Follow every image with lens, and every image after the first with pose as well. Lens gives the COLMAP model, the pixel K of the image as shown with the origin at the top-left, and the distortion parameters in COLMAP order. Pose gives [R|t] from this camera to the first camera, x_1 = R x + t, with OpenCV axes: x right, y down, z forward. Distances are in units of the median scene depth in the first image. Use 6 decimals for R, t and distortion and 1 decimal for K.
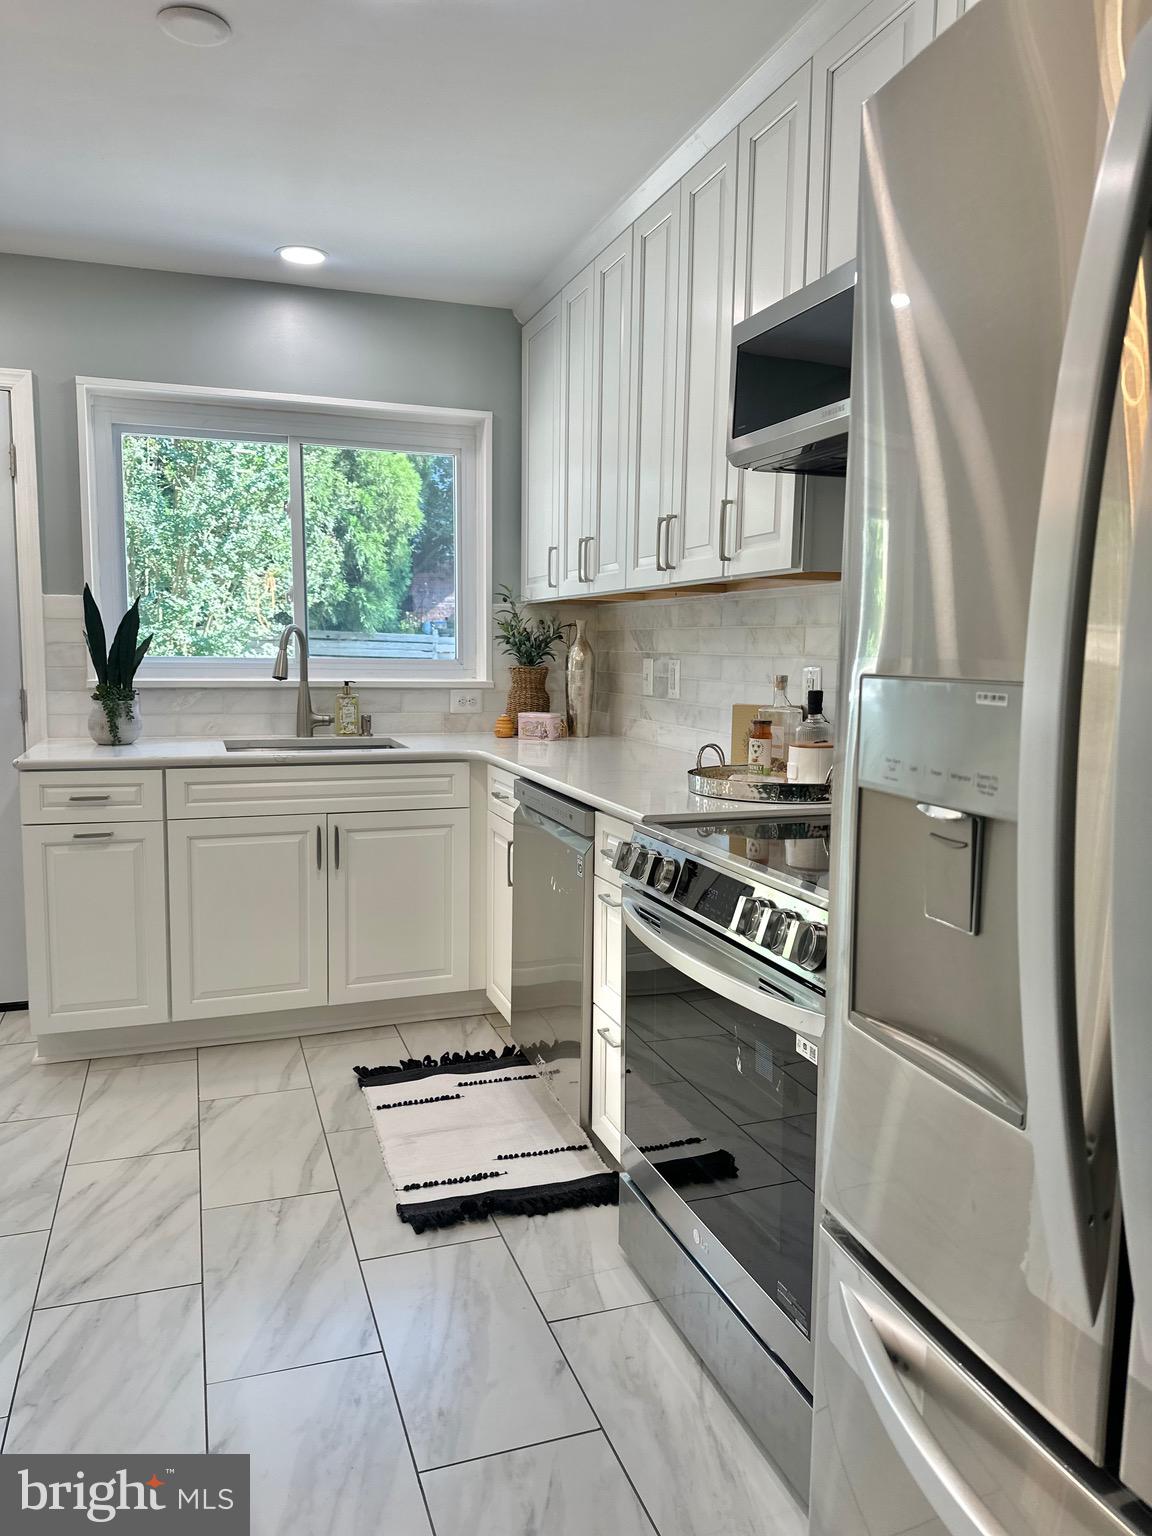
lens RADIAL K [[1062.0, 0, 563.2], [0, 1062.0, 761.3], [0, 0, 1]] dist [0.130263, -0.184426]
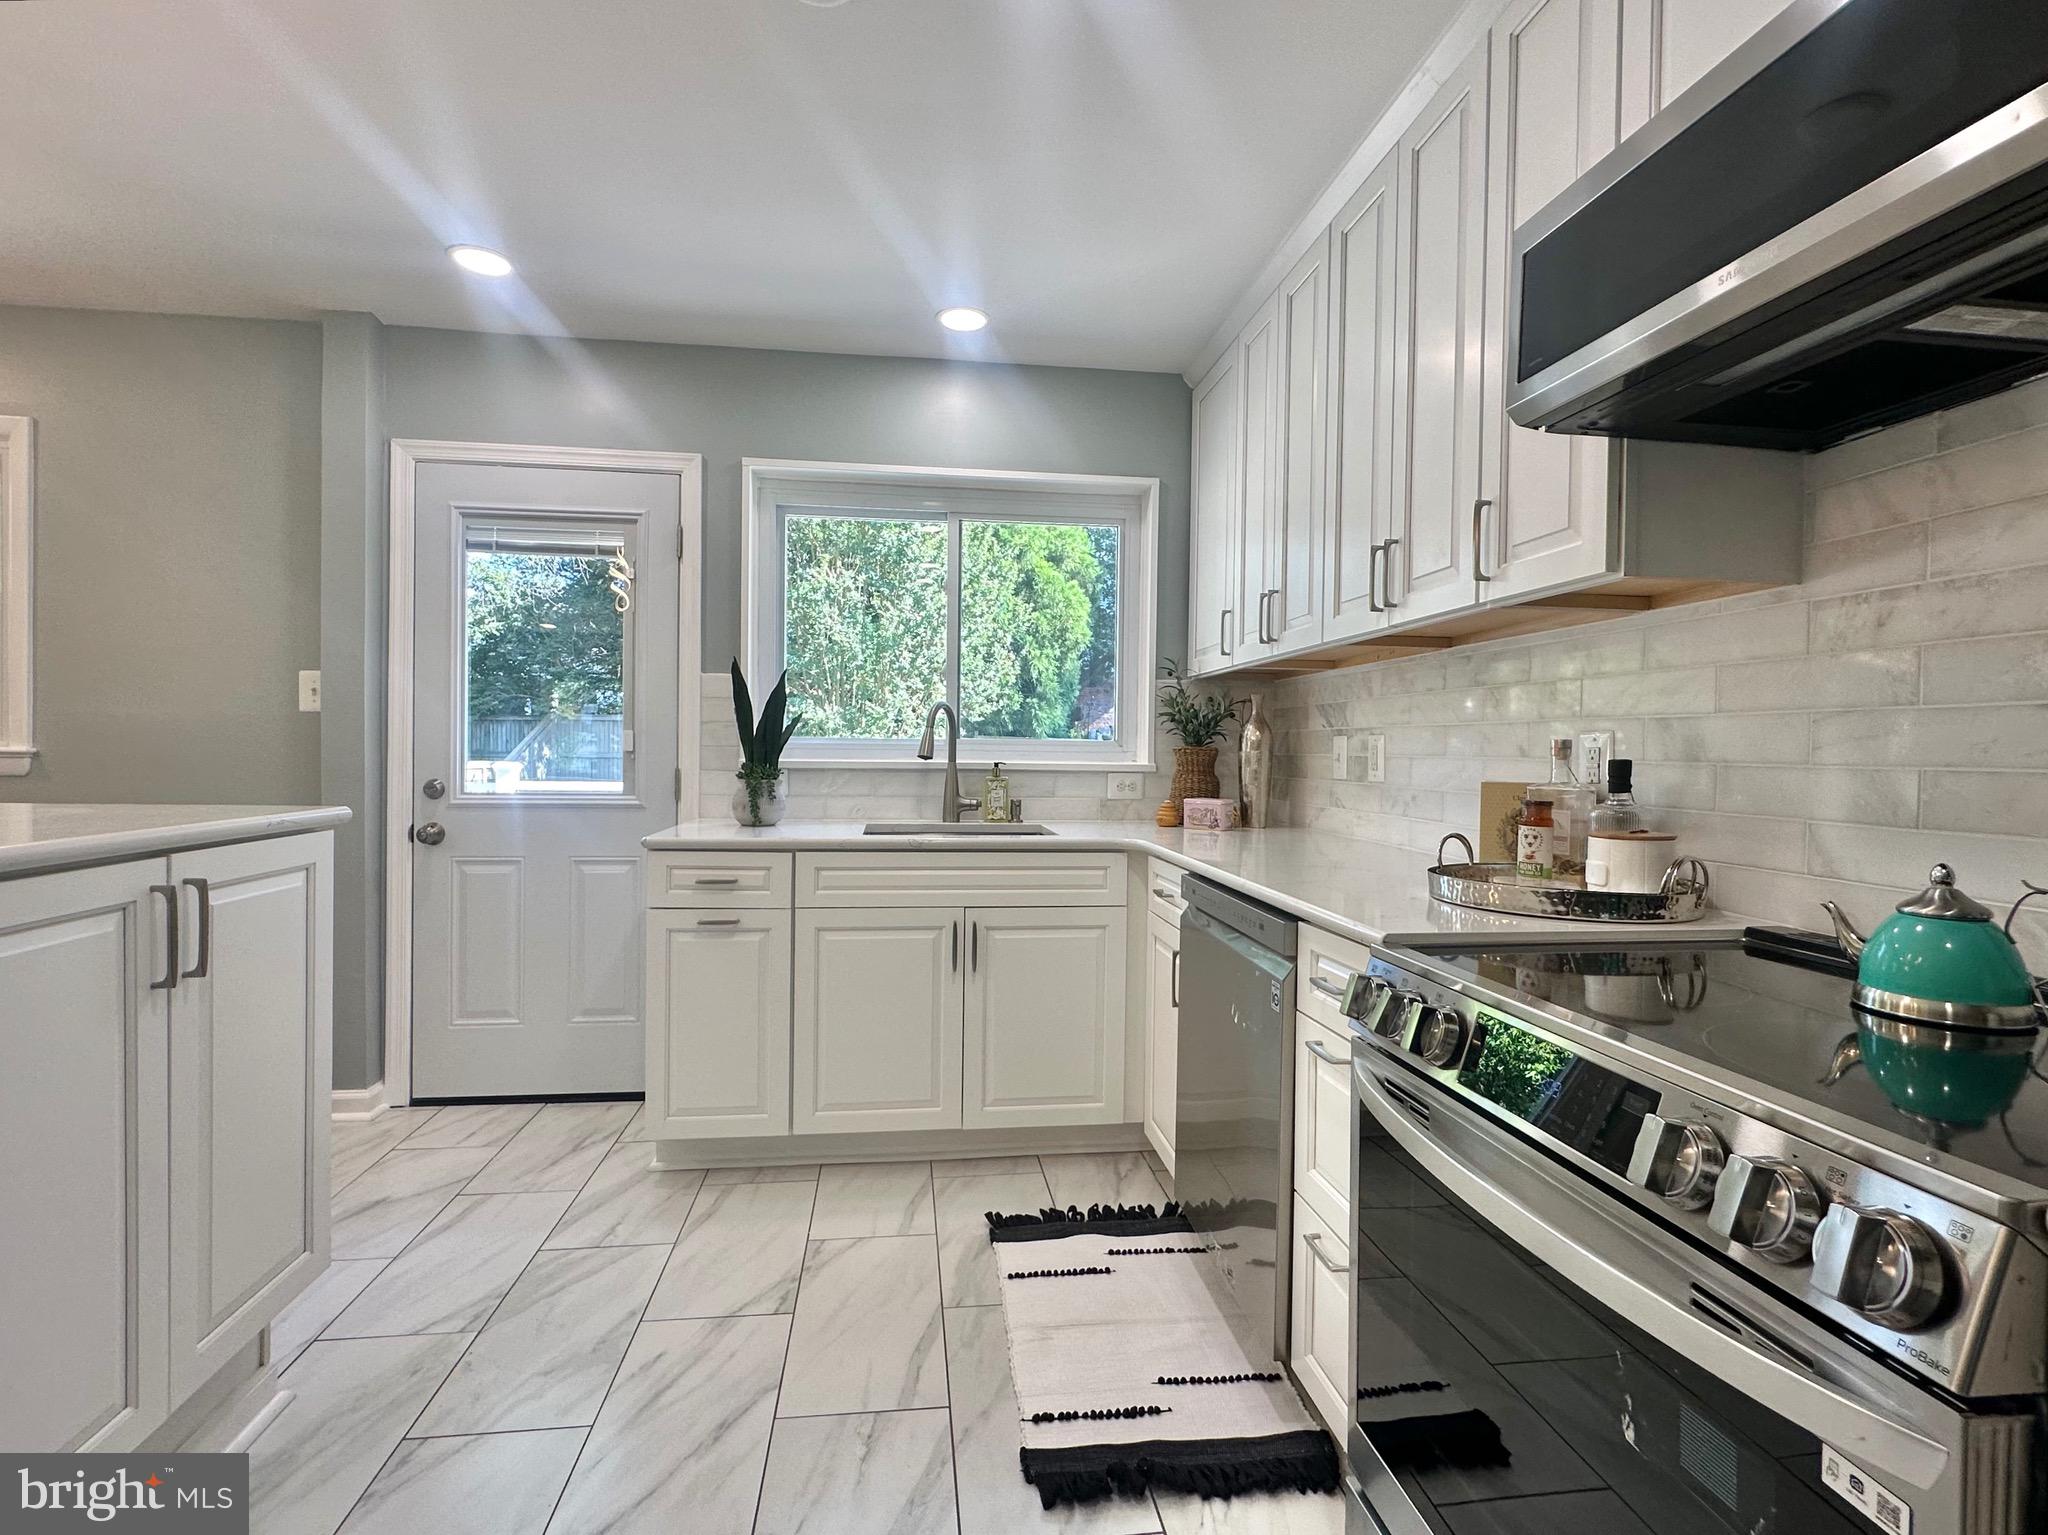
lens RADIAL K [[951.6, 0, 1019.3], [0, 951.6, 766.8], [0, 0, 1]] dist [-0.000906, -0.000227]
pose [[0.979179, 0.005629, -0.202921, -0.019828], [-0.024790, 0.995450, -0.092007, 0.004872], [0.201479, 0.095122, 0.974863, 0.247139]]
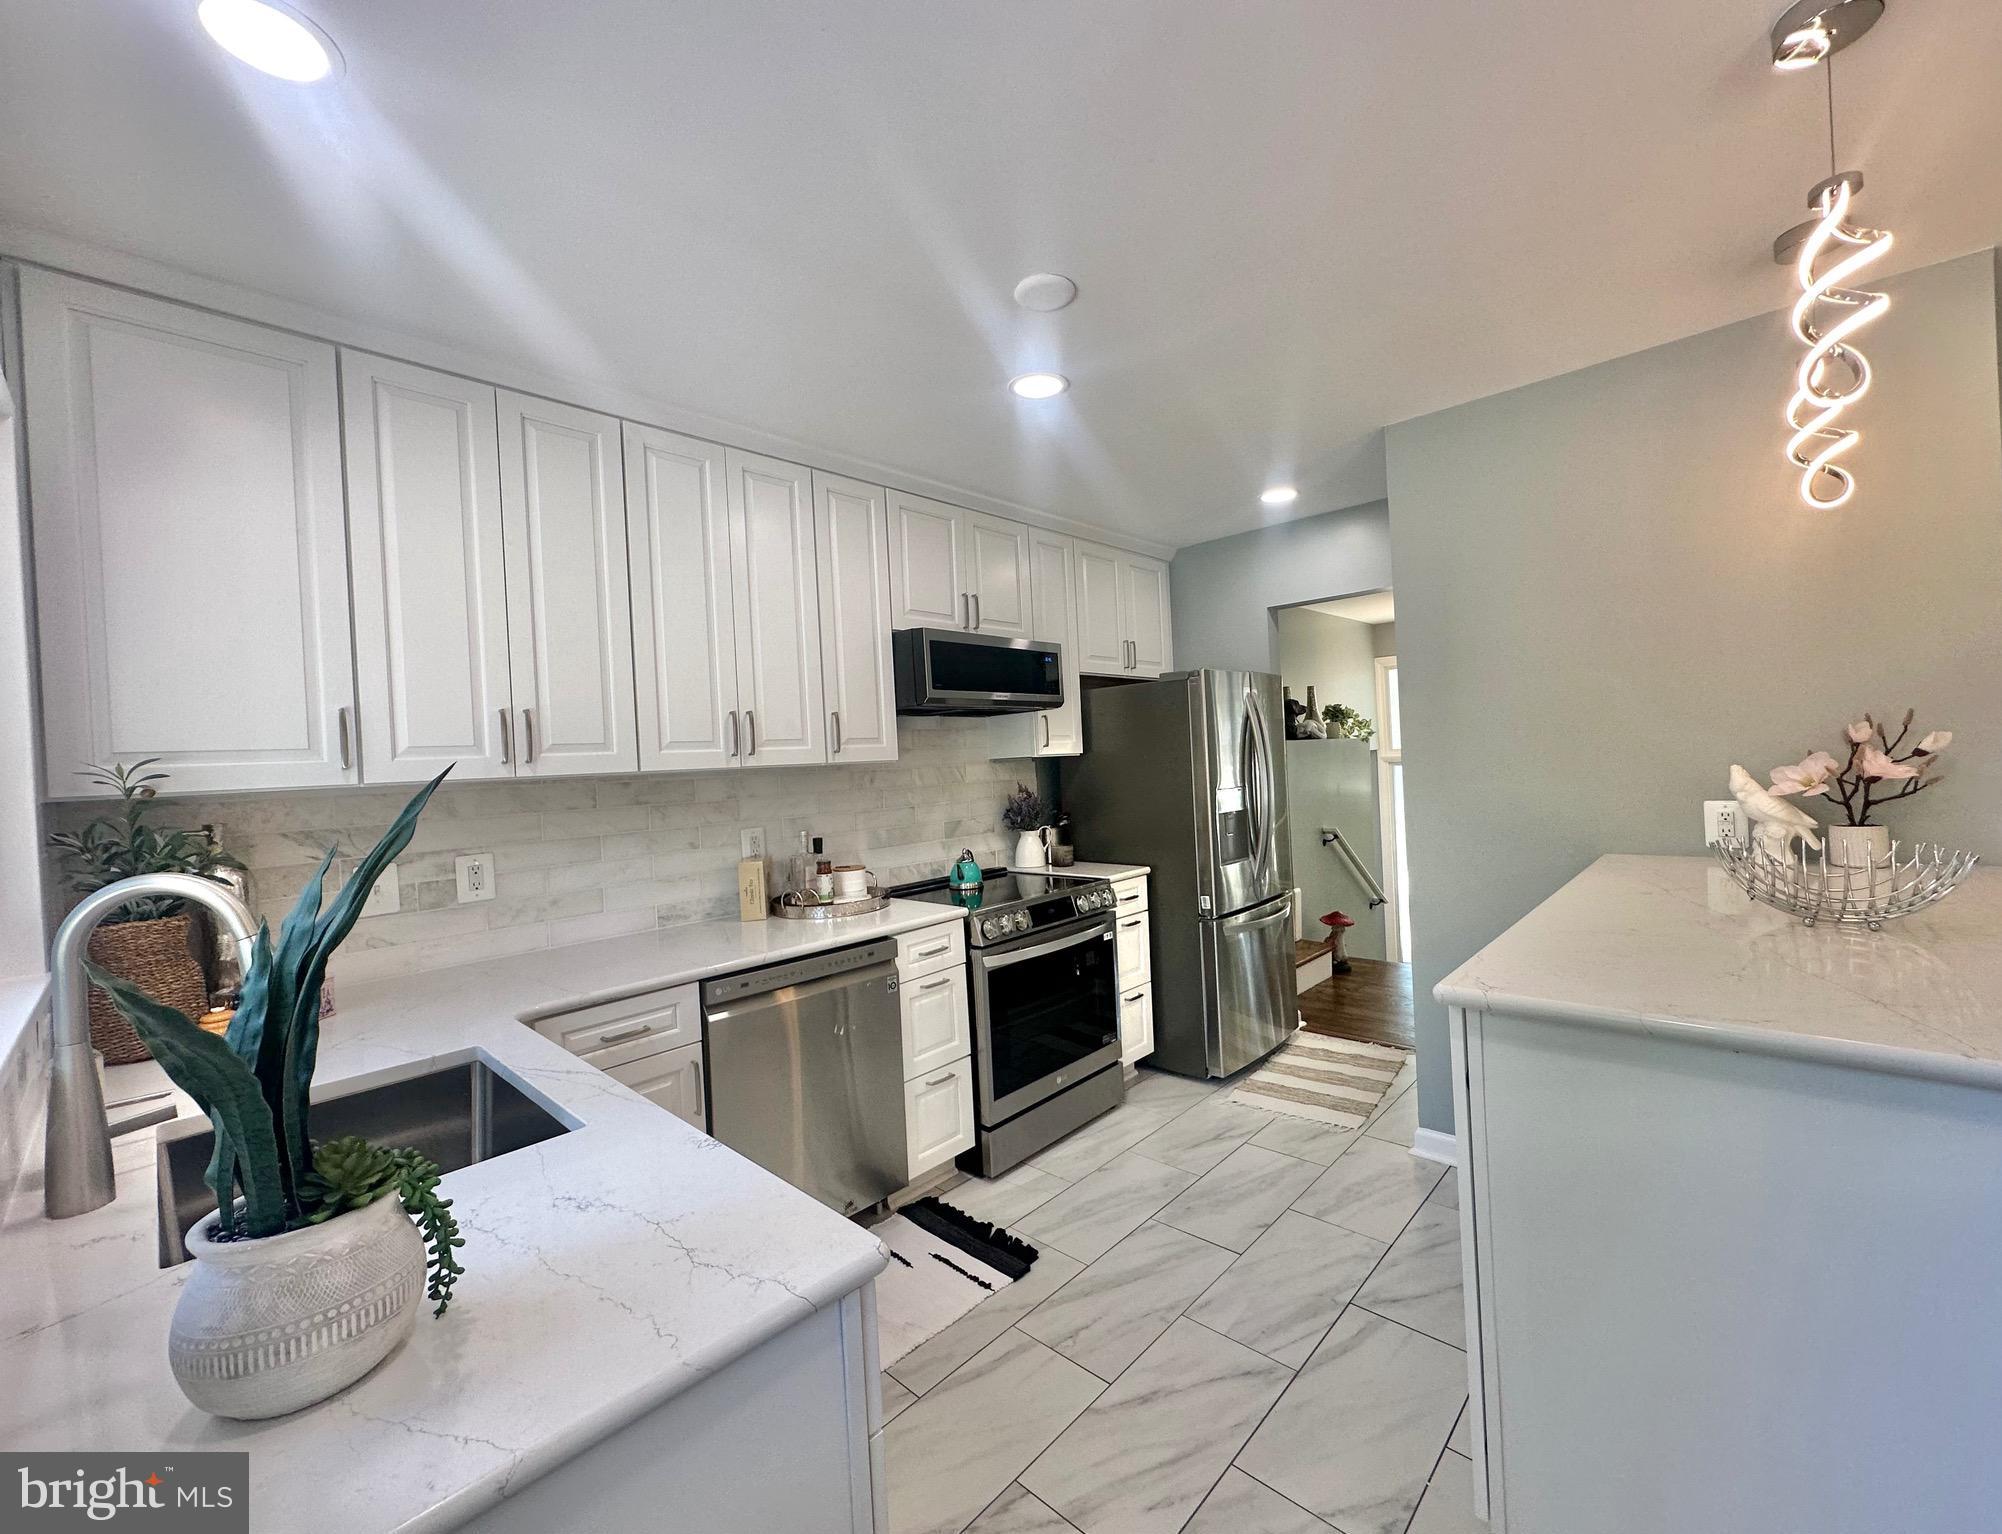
lens RADIAL K [[811.4, 0, 1014.4], [0, 811.4, 760.6], [0, 0, 1]] dist [0.000416, -0.000001]
pose [[-0.462744, 0.009351, 0.886443, -0.734669], [0.140015, 0.988164, 0.062666, -0.166523], [-0.875365, 0.153113, -0.458576, 1.015226]]
